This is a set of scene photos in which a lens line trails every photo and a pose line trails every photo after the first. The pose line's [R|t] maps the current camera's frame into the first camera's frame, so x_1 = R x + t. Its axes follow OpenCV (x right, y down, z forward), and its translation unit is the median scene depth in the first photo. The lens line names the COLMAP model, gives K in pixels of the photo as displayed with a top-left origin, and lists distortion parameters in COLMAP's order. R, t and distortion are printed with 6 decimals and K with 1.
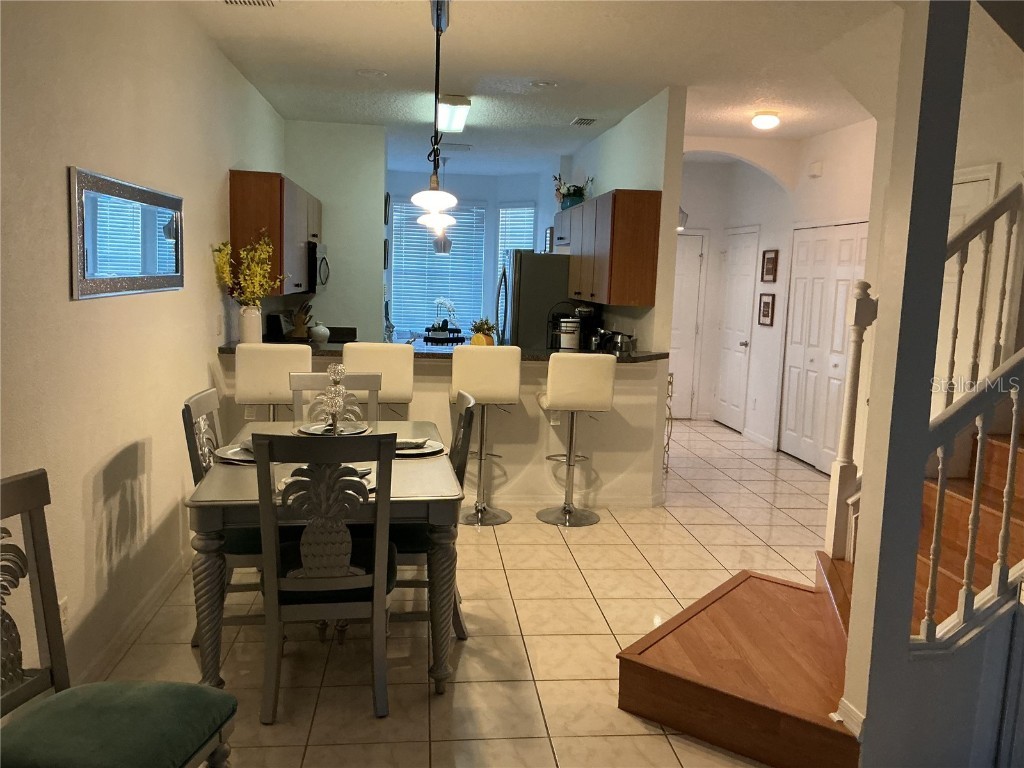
lens RADIAL K [[852.8, 0, 516.9], [0, 852.8, 384.2], [0, 0, 1]] dist [0.103399, -0.209622]
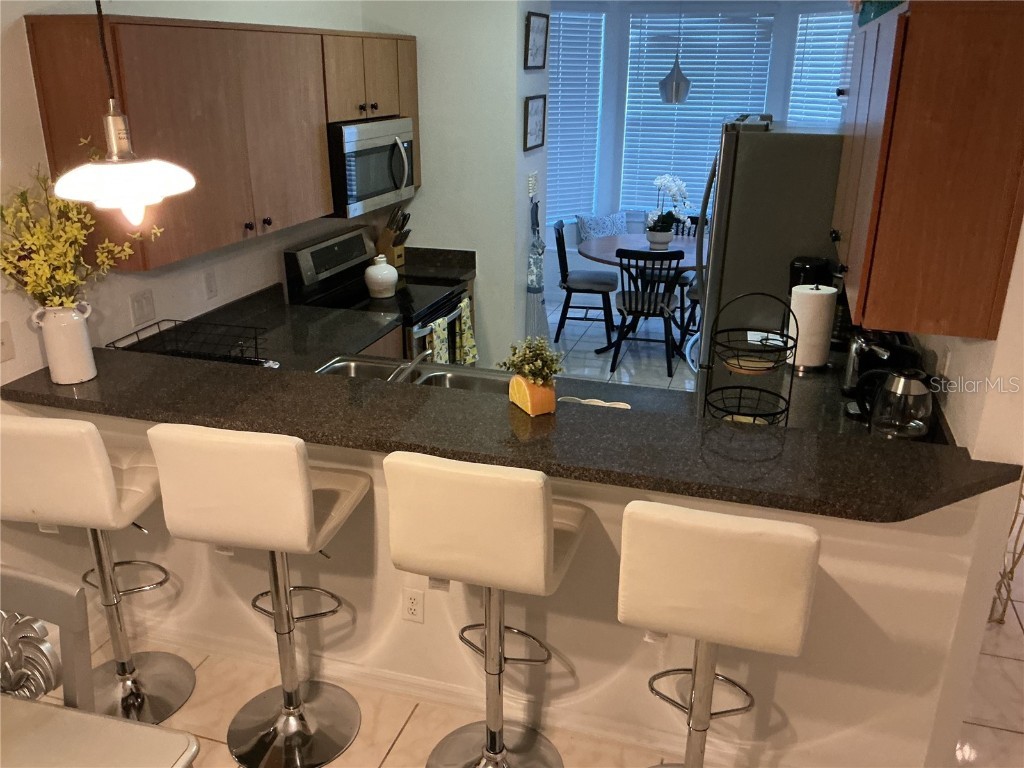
lens RADIAL K [[852.8, 0, 512.4], [0, 852.8, 385.4], [0, 0, 1]] dist [0.103399, -0.209622]
pose [[0.915224, 0.112588, -0.386897, 0.120281], [-0.026032, 0.974687, 0.222054, -0.151086], [0.402104, -0.193158, 0.894987, 0.606024]]
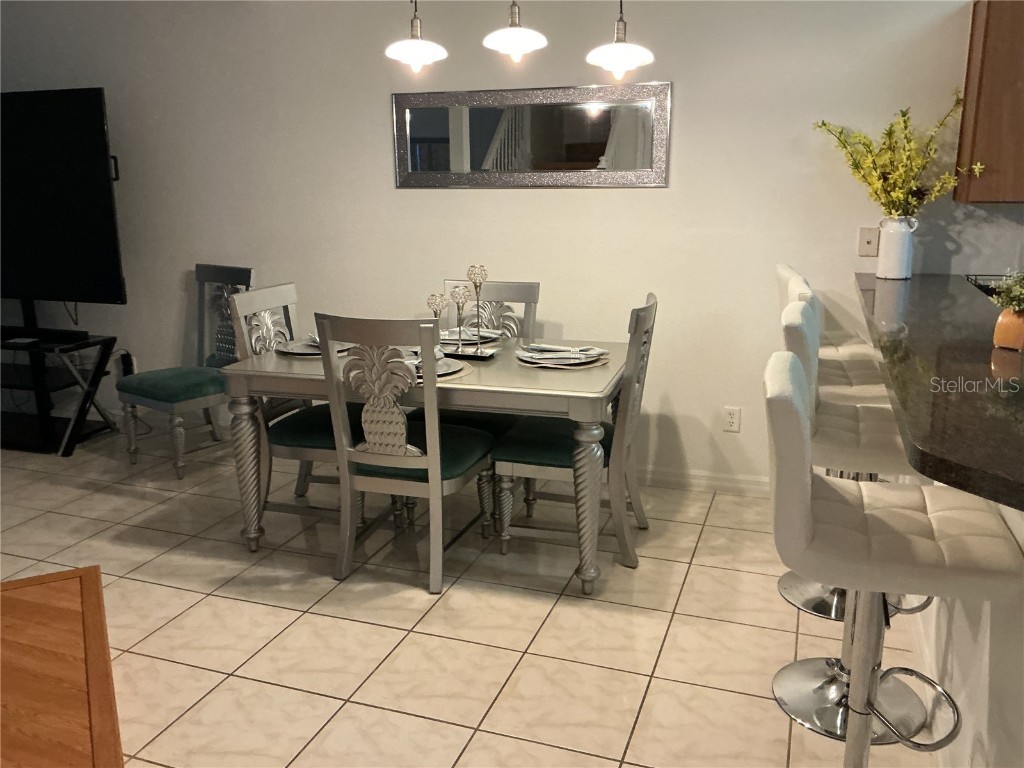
lens RADIAL K [[852.8, 0, 517.5], [0, 852.8, 384.1], [0, 0, 1]] dist [0.103399, -0.209622]
pose [[-0.439057, 0.186420, -0.878906, 0.390664], [-0.124358, 0.956212, 0.264939, -0.099845], [0.889811, 0.225622, -0.396649, 0.961663]]
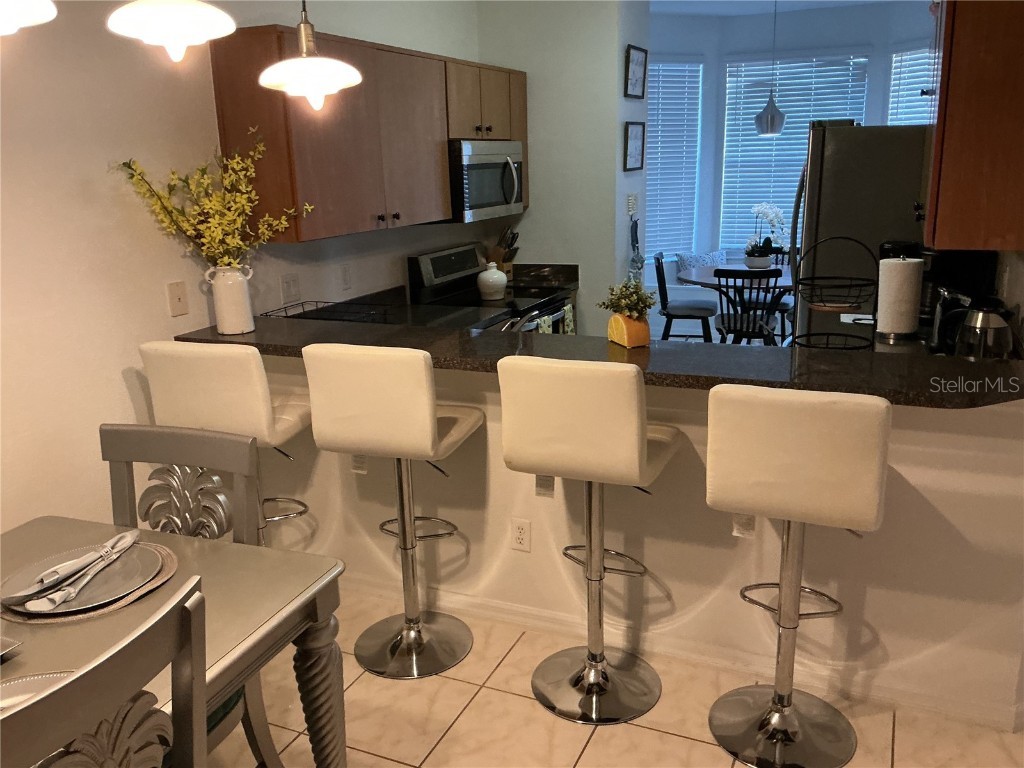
lens RADIAL K [[852.8, 0, 510.5], [0, 852.8, 385.0], [0, 0, 1]] dist [0.103399, -0.209622]
pose [[0.859857, 0.072642, -0.505340, 0.151550], [-0.007535, 0.991524, 0.129709, -0.081690], [0.510479, -0.107723, 0.853116, 0.546892]]
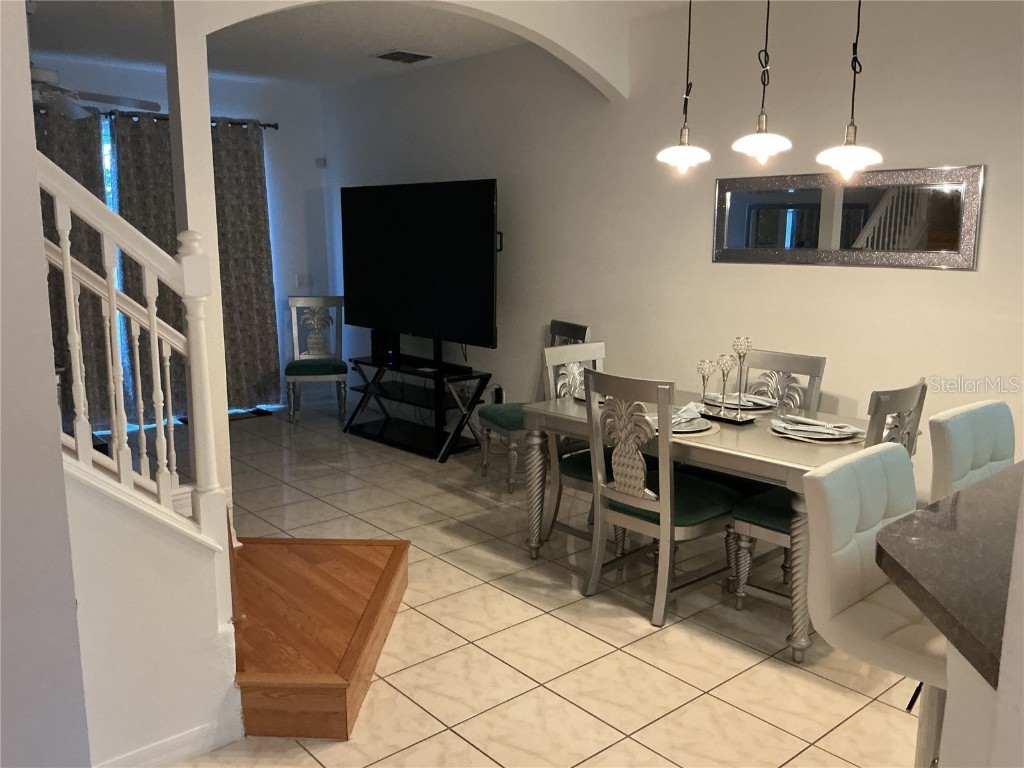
lens RADIAL K [[852.8, 0, 506.5], [0, 852.8, 382.3], [0, 0, 1]] dist [0.103399, -0.209622]
pose [[-0.828860, 0.064480, -0.555728, 0.376575], [-0.101464, 0.959538, 0.262665, -0.138576], [0.550179, 0.274098, -0.788780, 1.108624]]
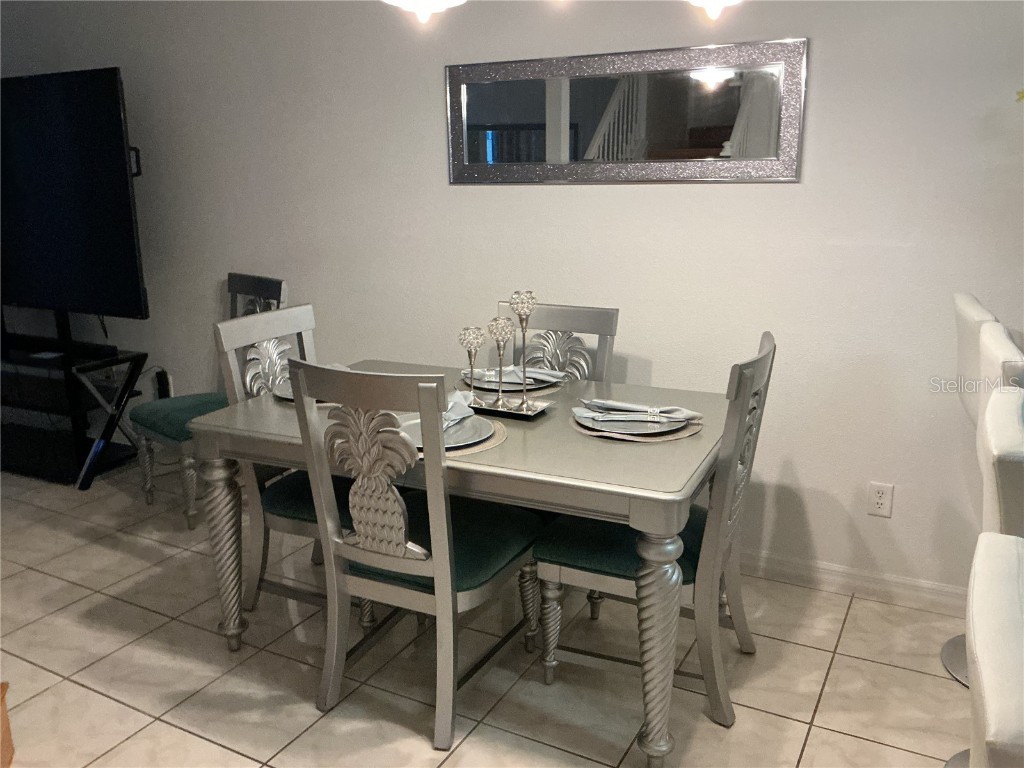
lens RADIAL K [[852.8, 0, 515.5], [0, 852.8, 382.3], [0, 0, 1]] dist [0.103399, -0.209622]
pose [[-0.573214, 0.179302, -0.799548, 0.223412], [-0.111958, 0.949476, 0.293190, -0.101659], [0.811721, 0.257576, -0.524179, 0.920206]]
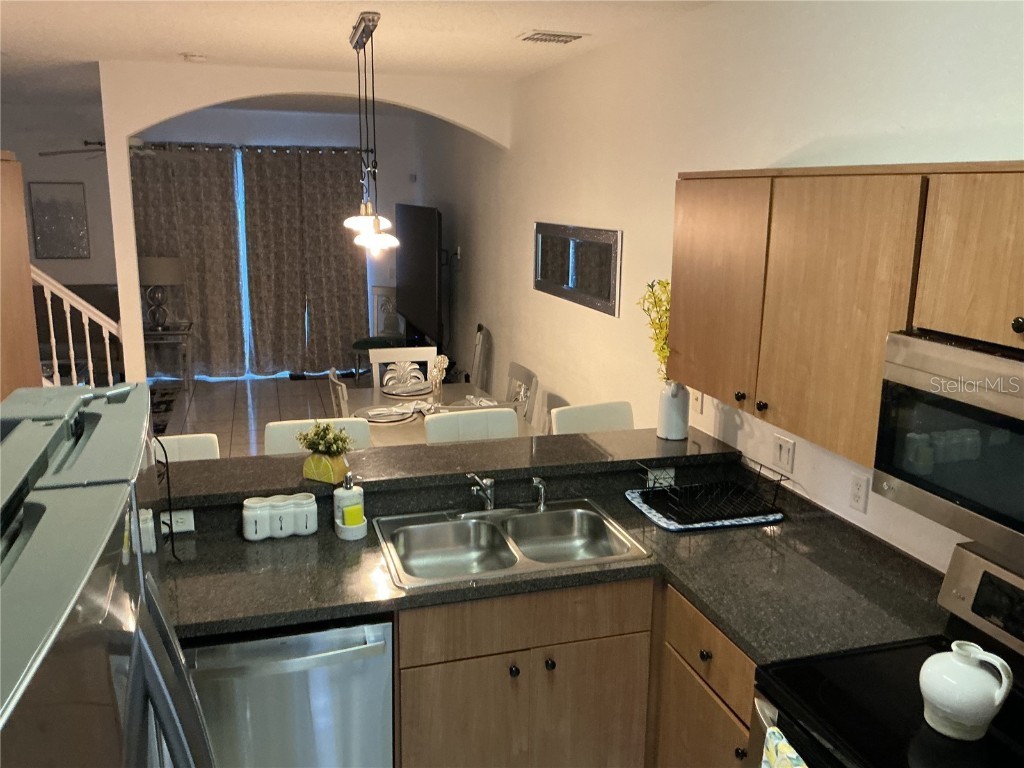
lens RADIAL K [[852.8, 0, 514.3], [0, 852.8, 382.6], [0, 0, 1]] dist [0.103399, -0.209622]
pose [[-0.983643, -0.008618, -0.179921, -0.062129], [-0.069407, 0.939859, 0.334436, -0.284940], [0.166218, 0.341454, -0.925084, 1.496670]]
